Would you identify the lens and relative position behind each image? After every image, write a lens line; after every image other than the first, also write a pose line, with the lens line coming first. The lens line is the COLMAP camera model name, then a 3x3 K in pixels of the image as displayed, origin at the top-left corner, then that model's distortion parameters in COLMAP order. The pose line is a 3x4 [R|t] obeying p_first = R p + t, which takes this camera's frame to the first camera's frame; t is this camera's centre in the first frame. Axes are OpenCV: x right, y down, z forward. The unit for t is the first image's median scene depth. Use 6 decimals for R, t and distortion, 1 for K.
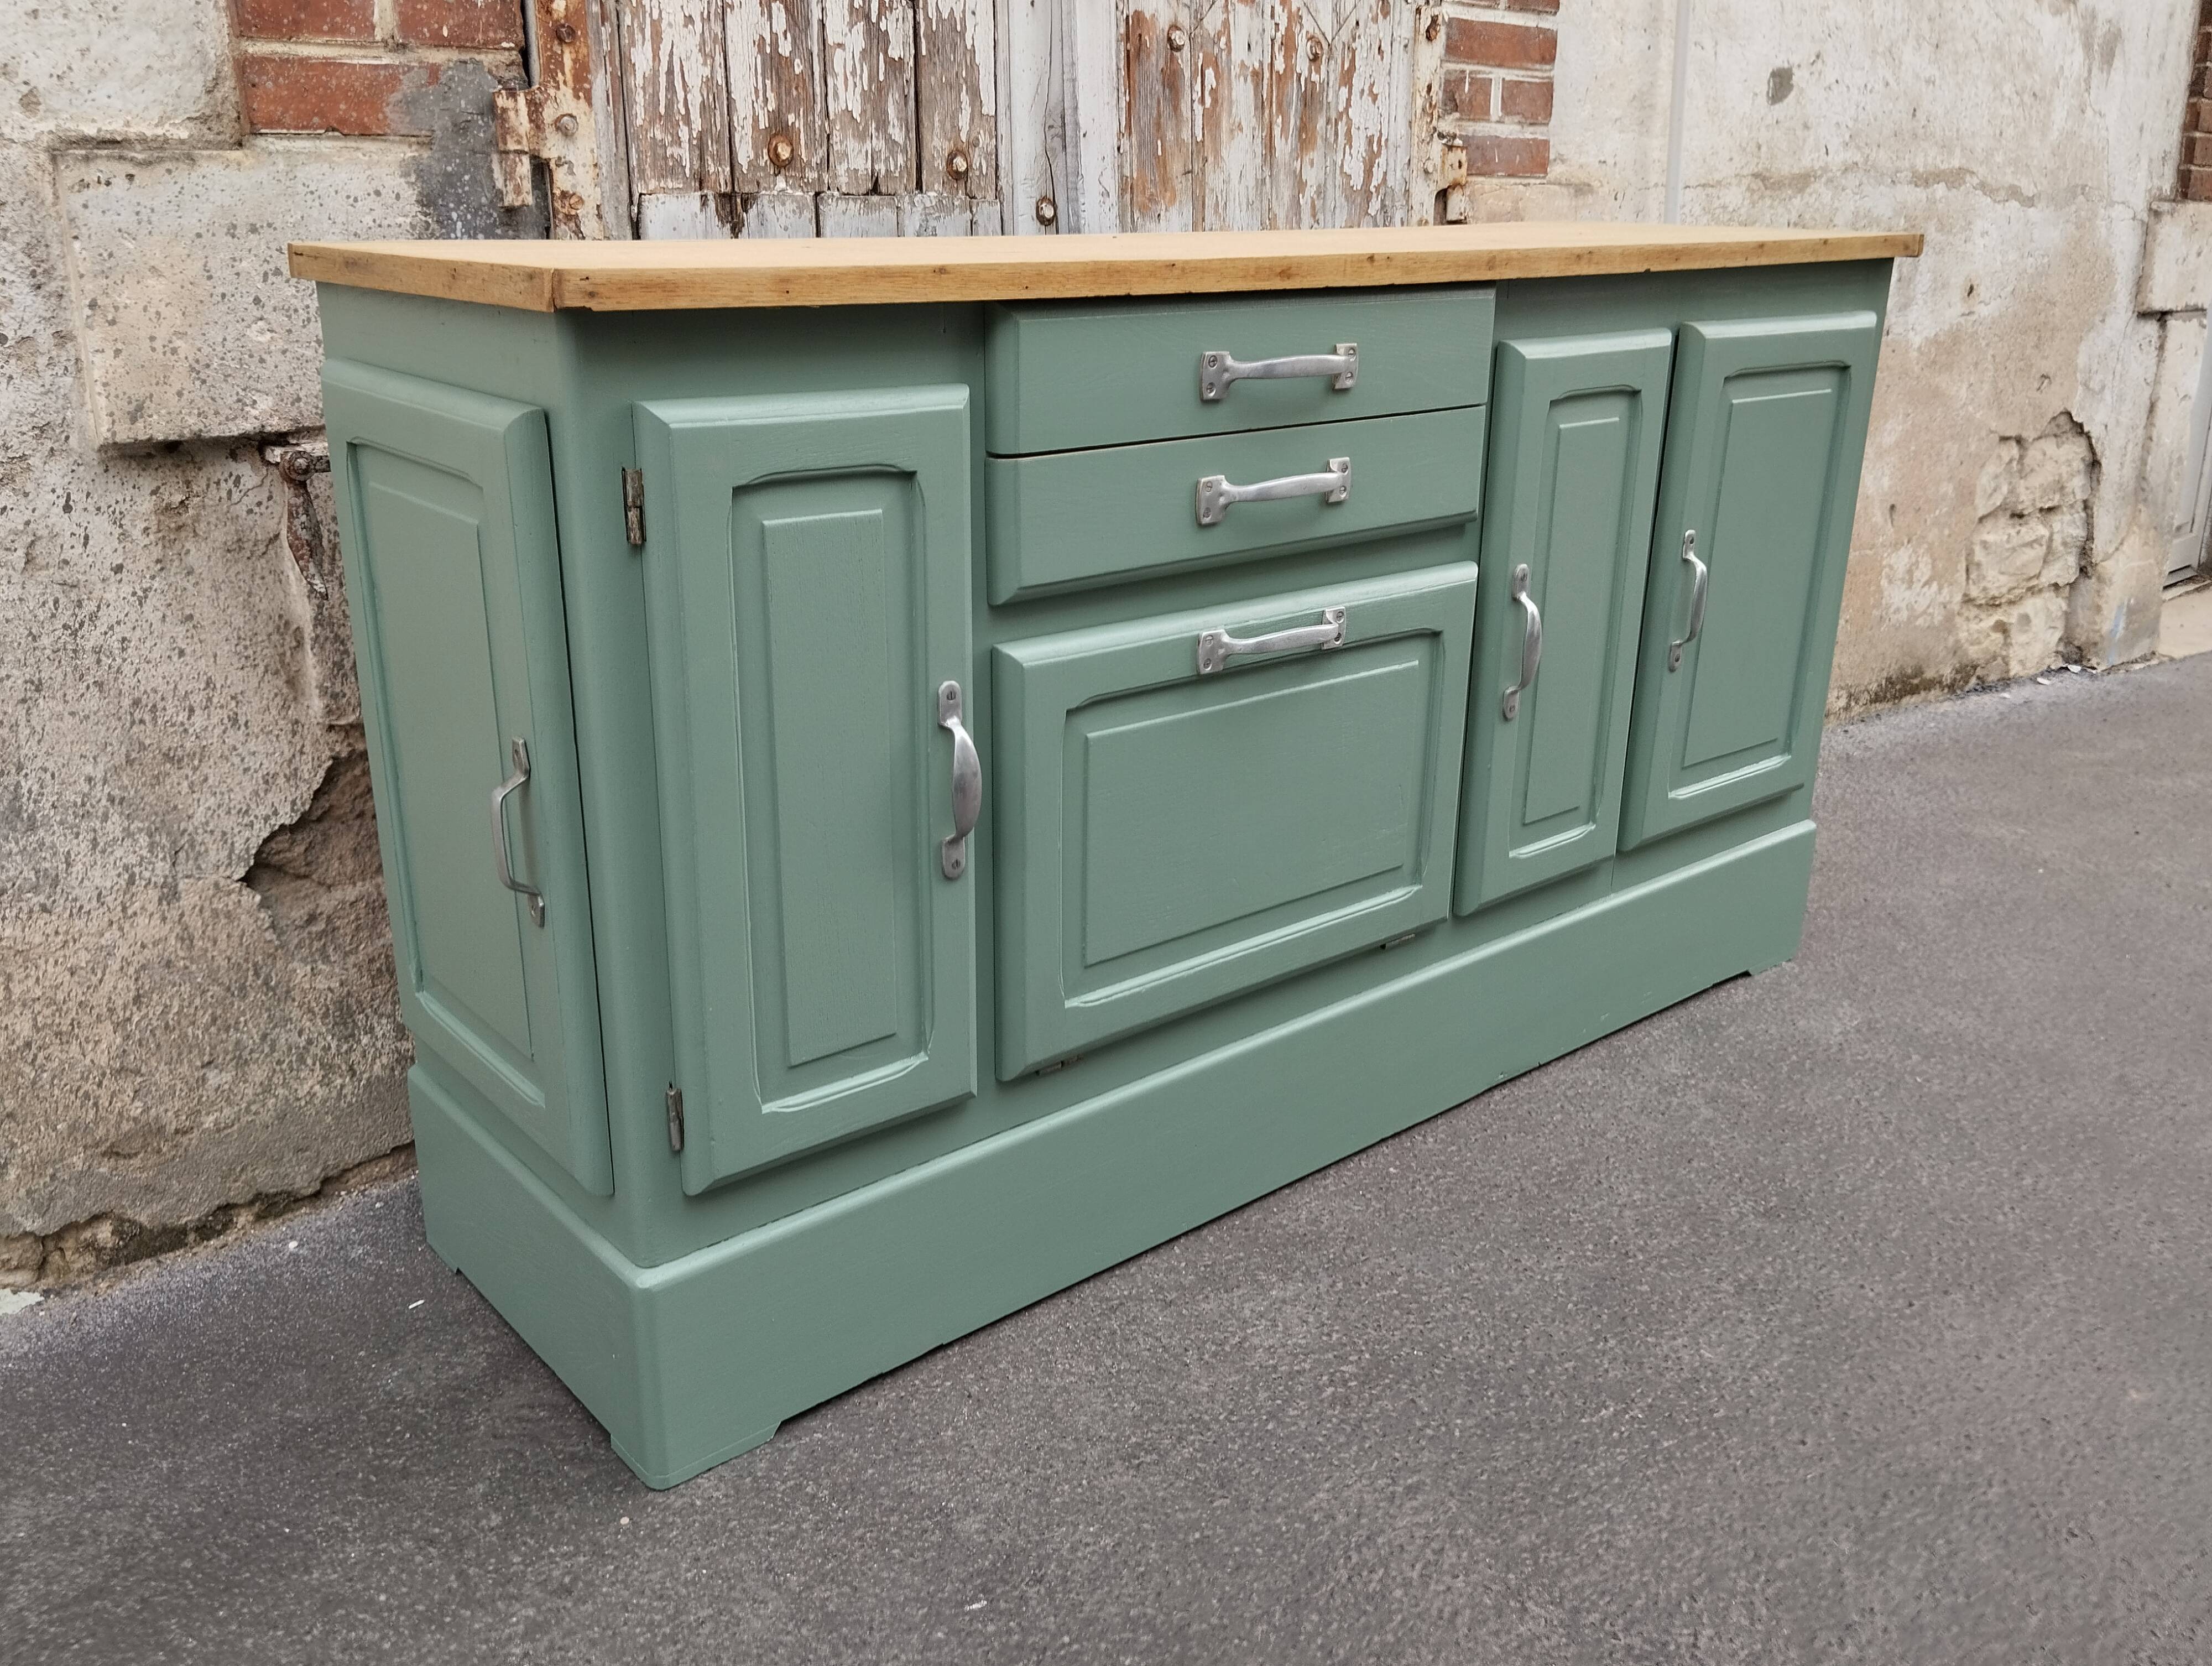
lens RADIAL K [[1846.6, 0, 1103.9], [0, 1846.6, 826.0], [0, 0, 1]] dist [0.057104, -0.141067]
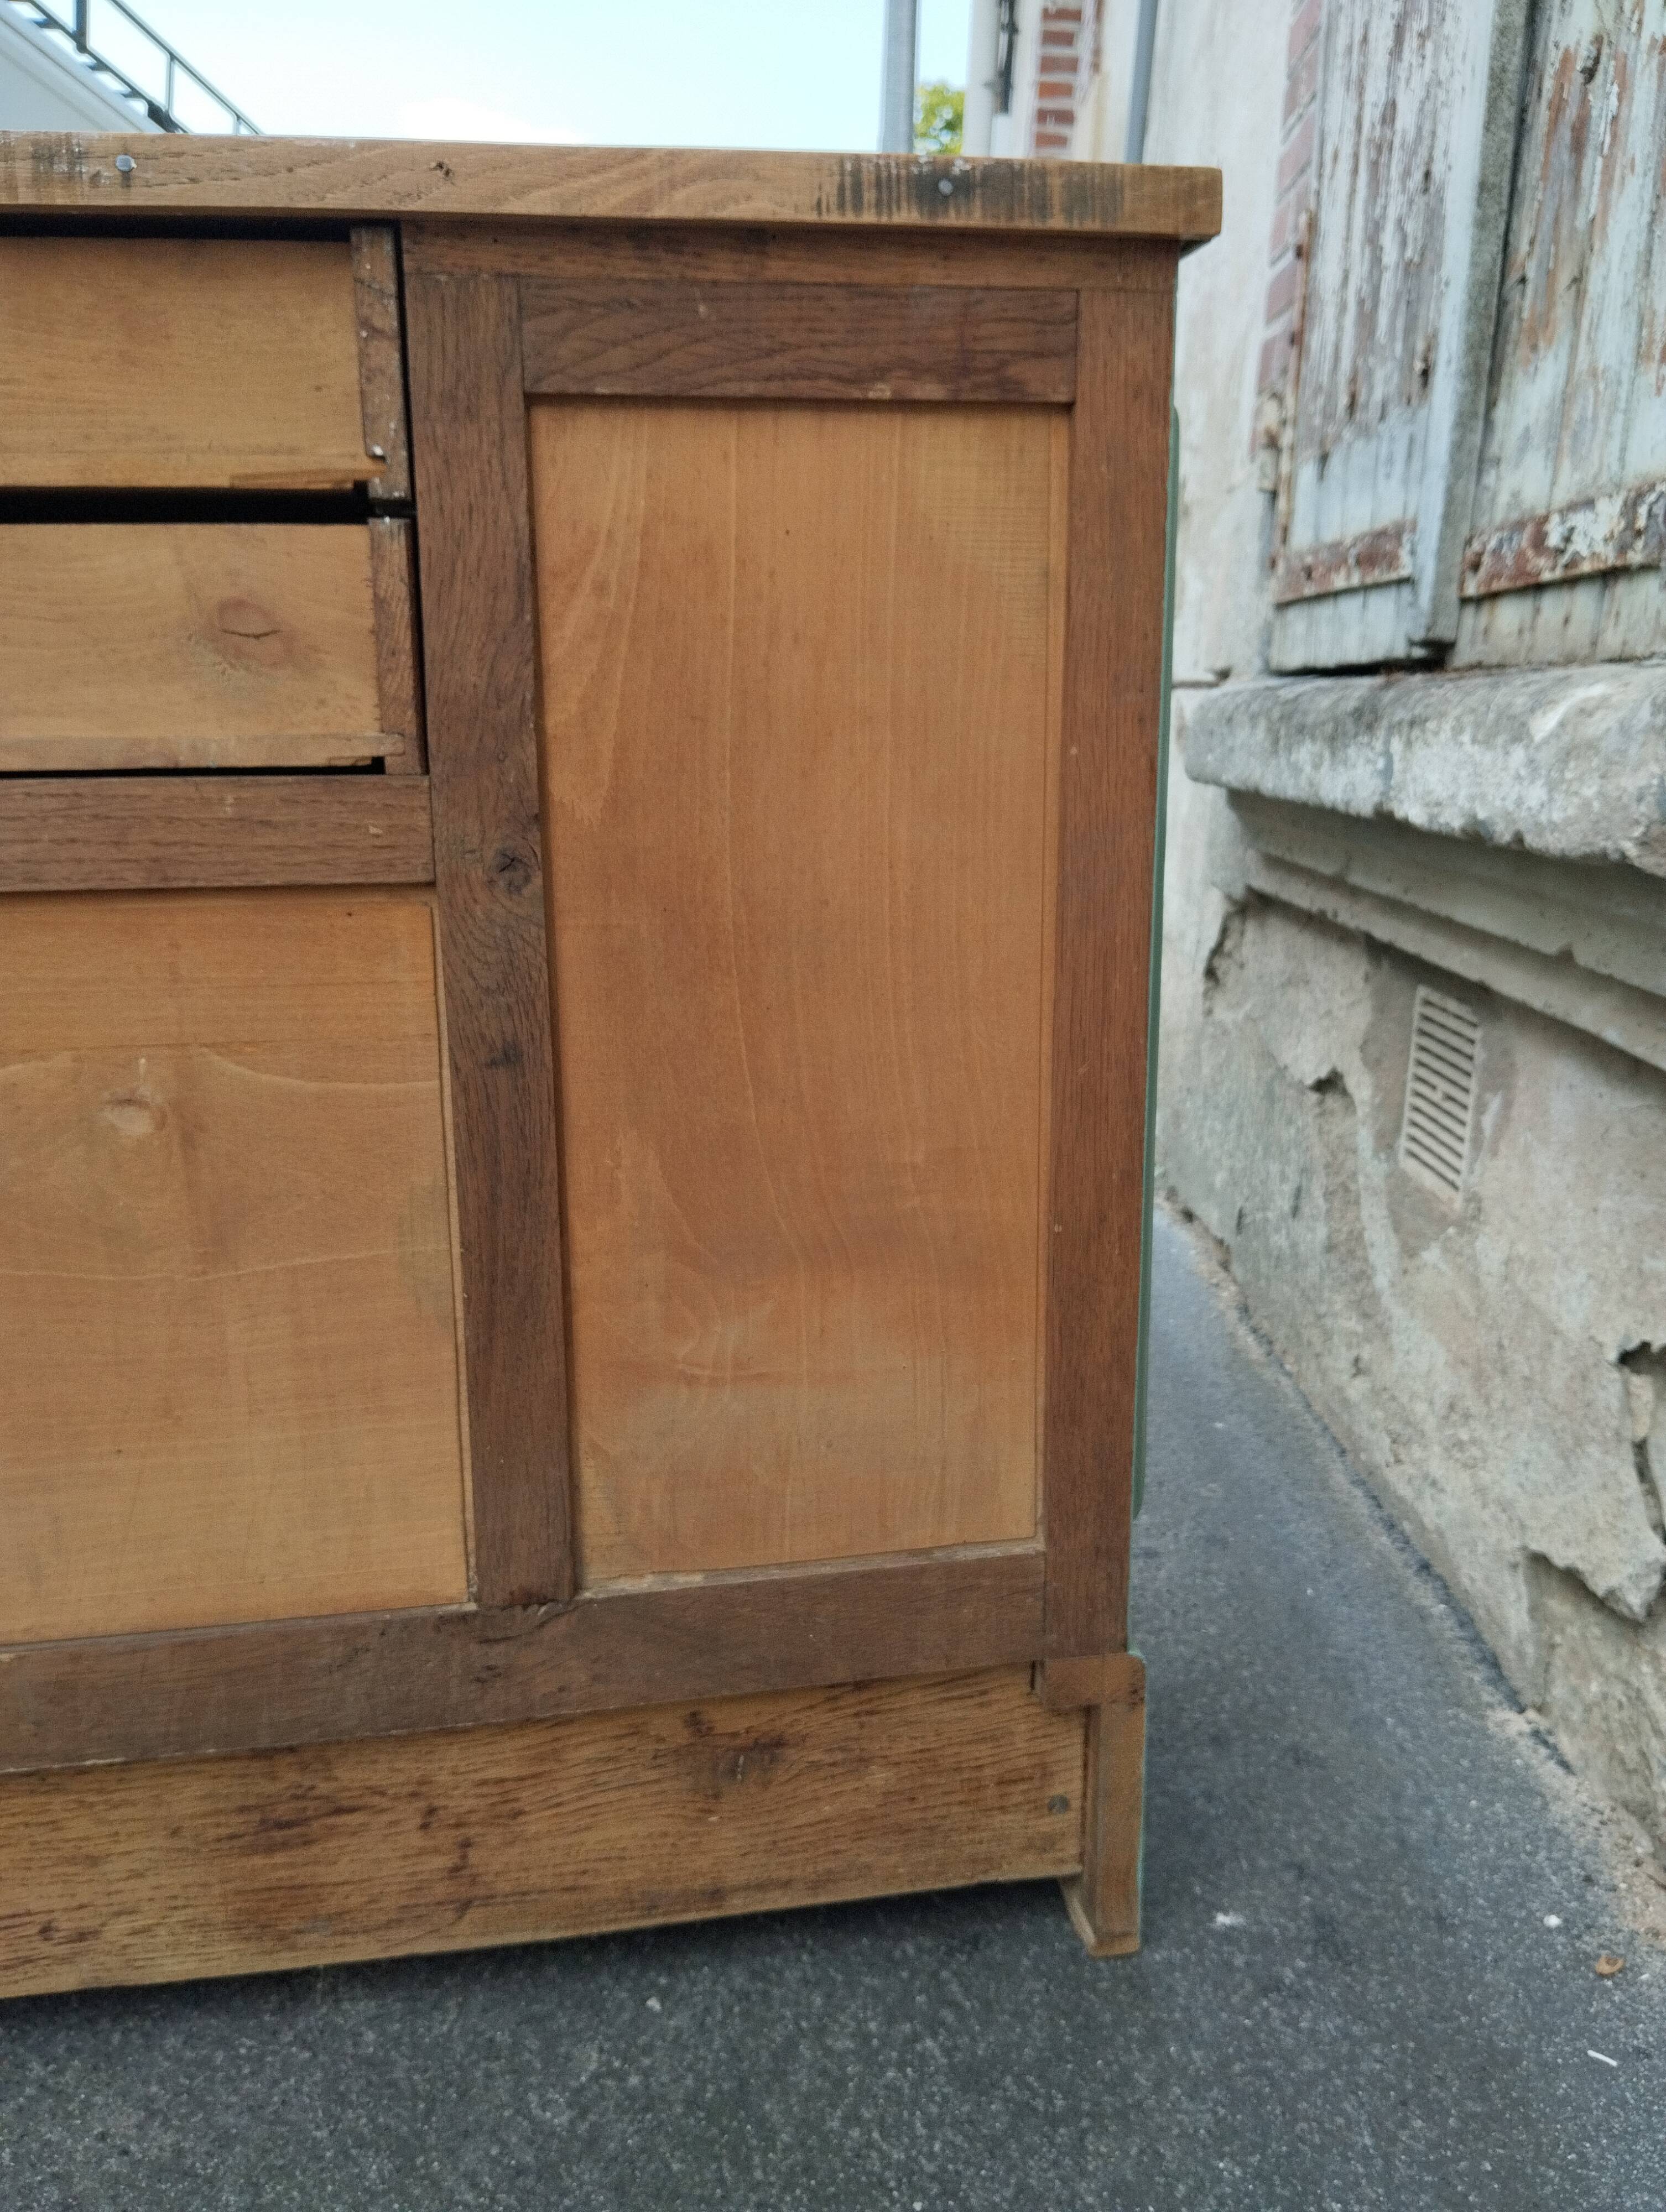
lens RADIAL K [[1846.6, 0, 843.5], [0, 1846.6, 1114.5], [0, 0, 1]] dist [0.057104, -0.141067]
pose [[-0.648795, 0.135943, -0.748722, 0.786880], [-0.274117, 0.876108, 0.396604, -0.358436], [0.709877, 0.462551, -0.531150, 1.538458]]
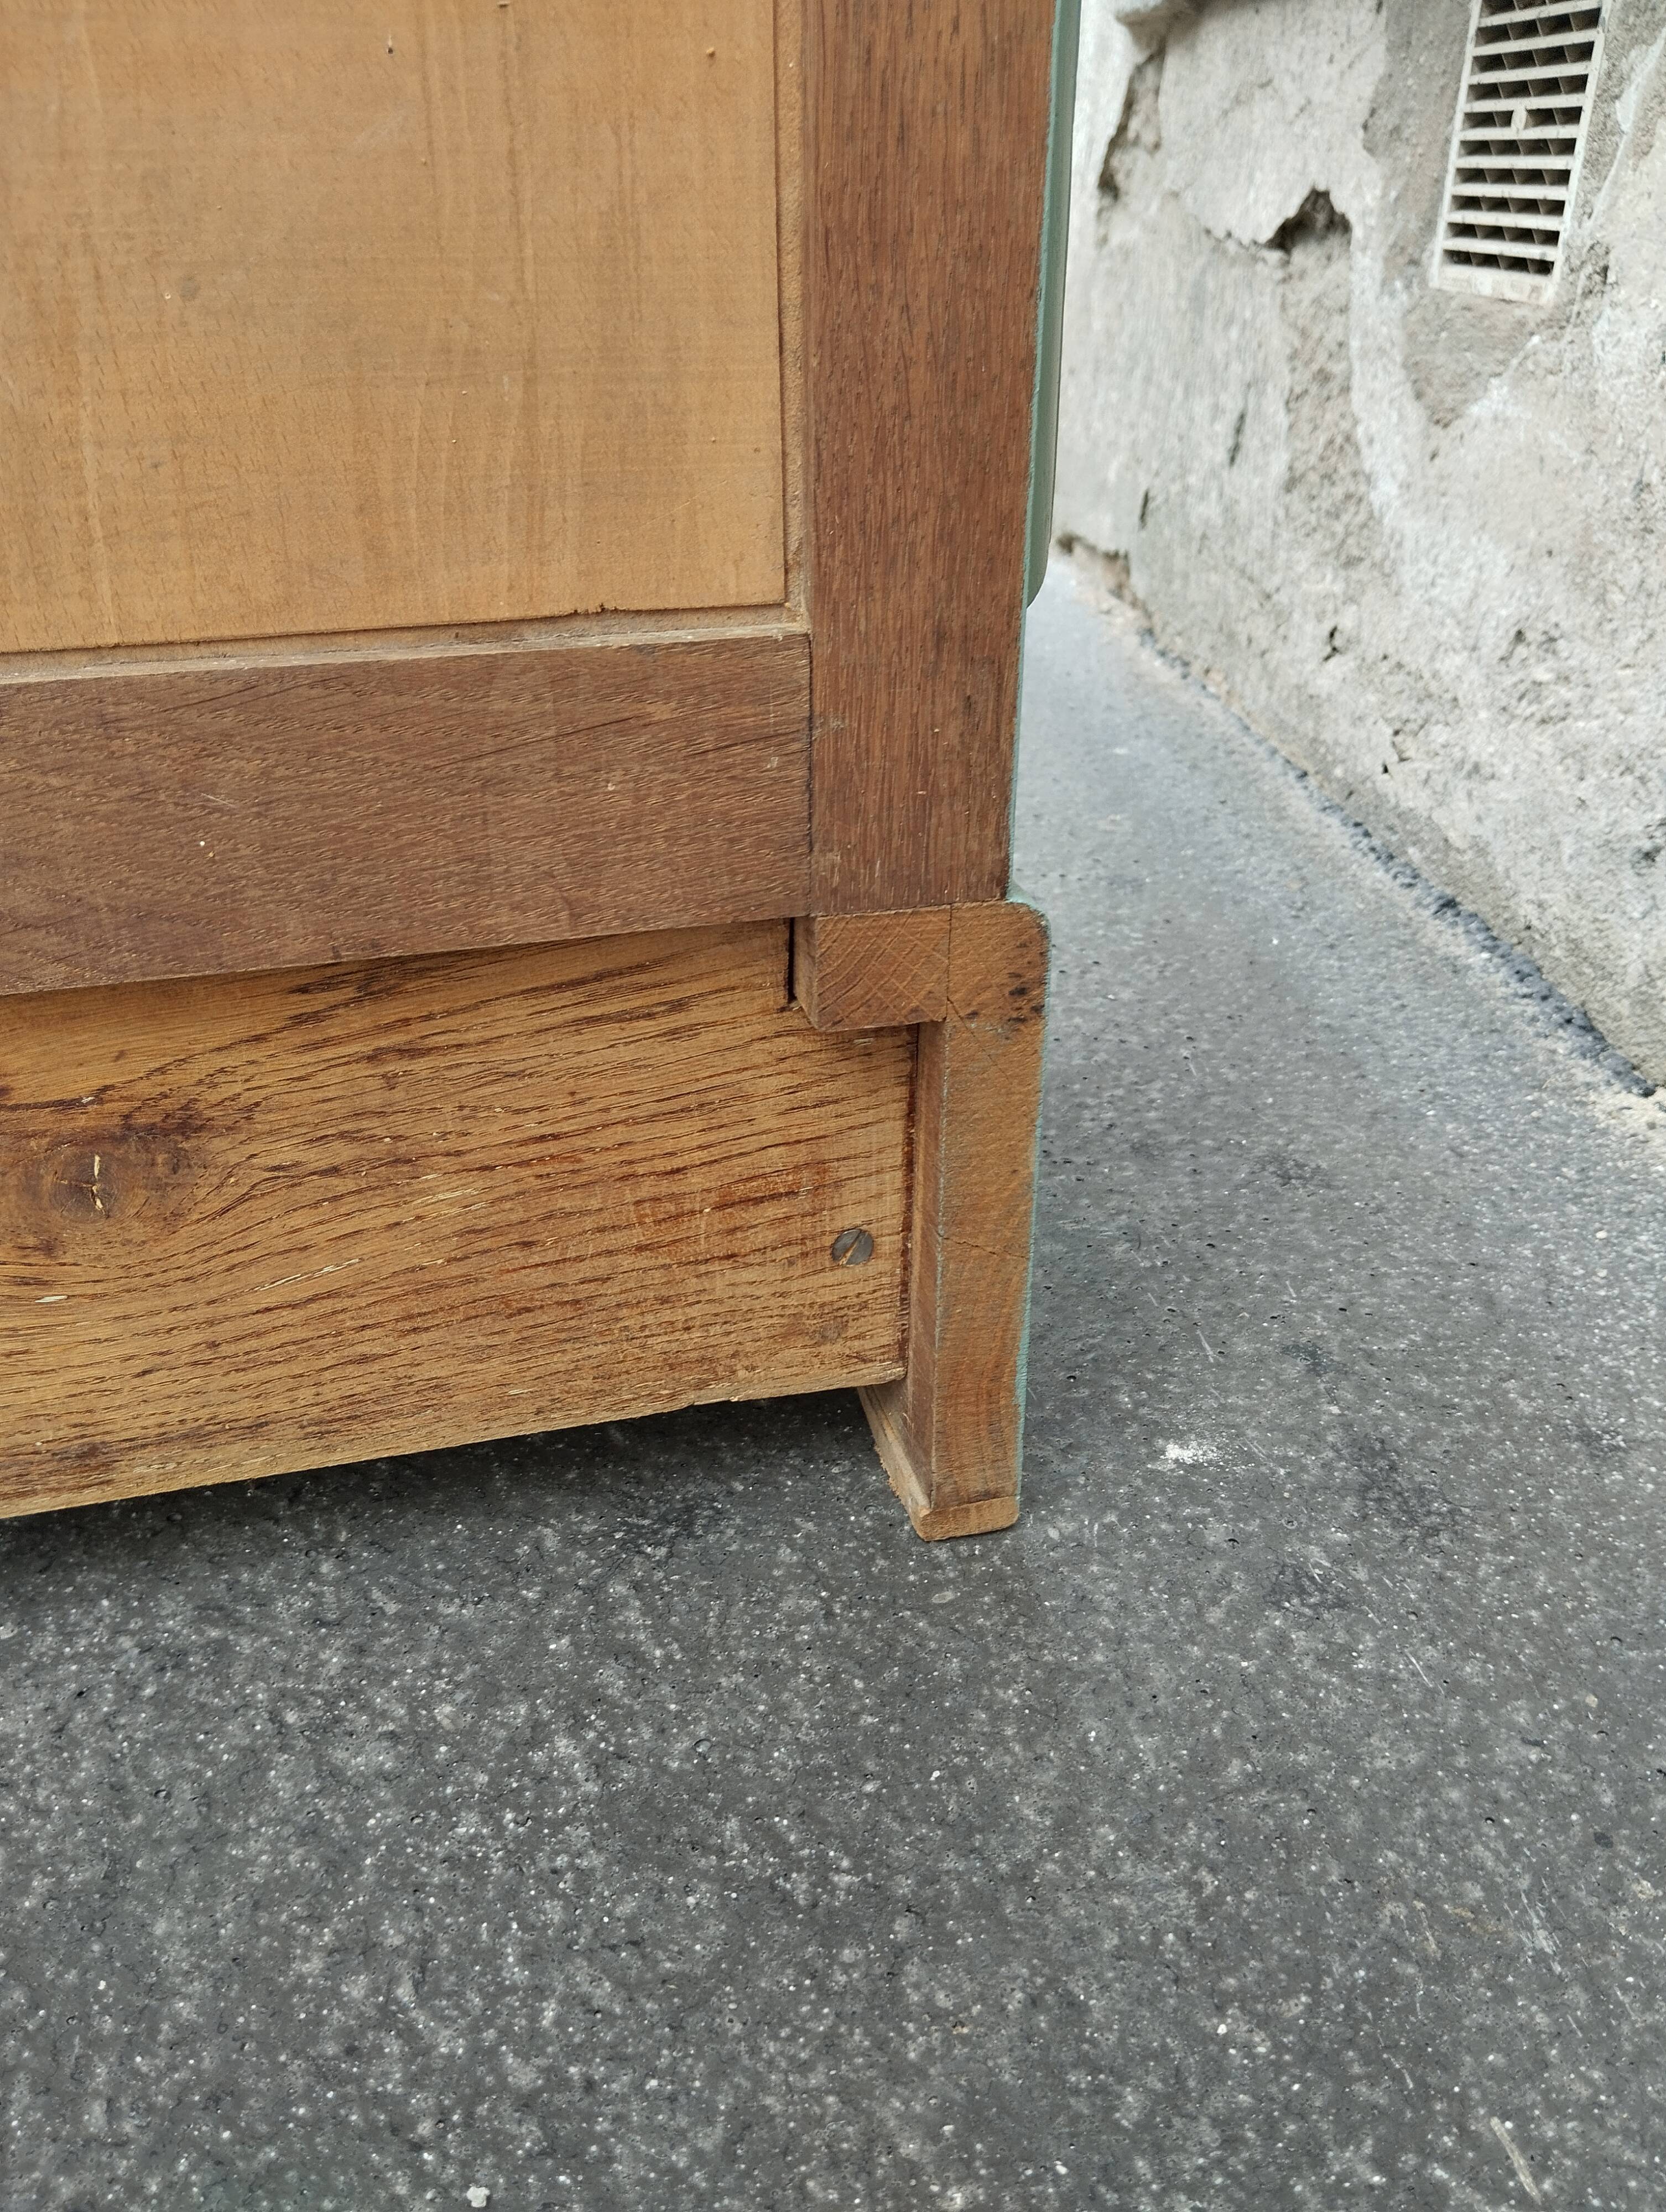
lens RADIAL K [[1846.6, 0, 848.6], [0, 1846.6, 1123.6], [0, 0, 1]] dist [0.057104, -0.141067]
pose [[-0.581861, 0.338509, -0.739493, 0.540843], [-0.302822, 0.753707, 0.583288, -0.136414], [0.754809, 0.563327, -0.336044, 1.460663]]
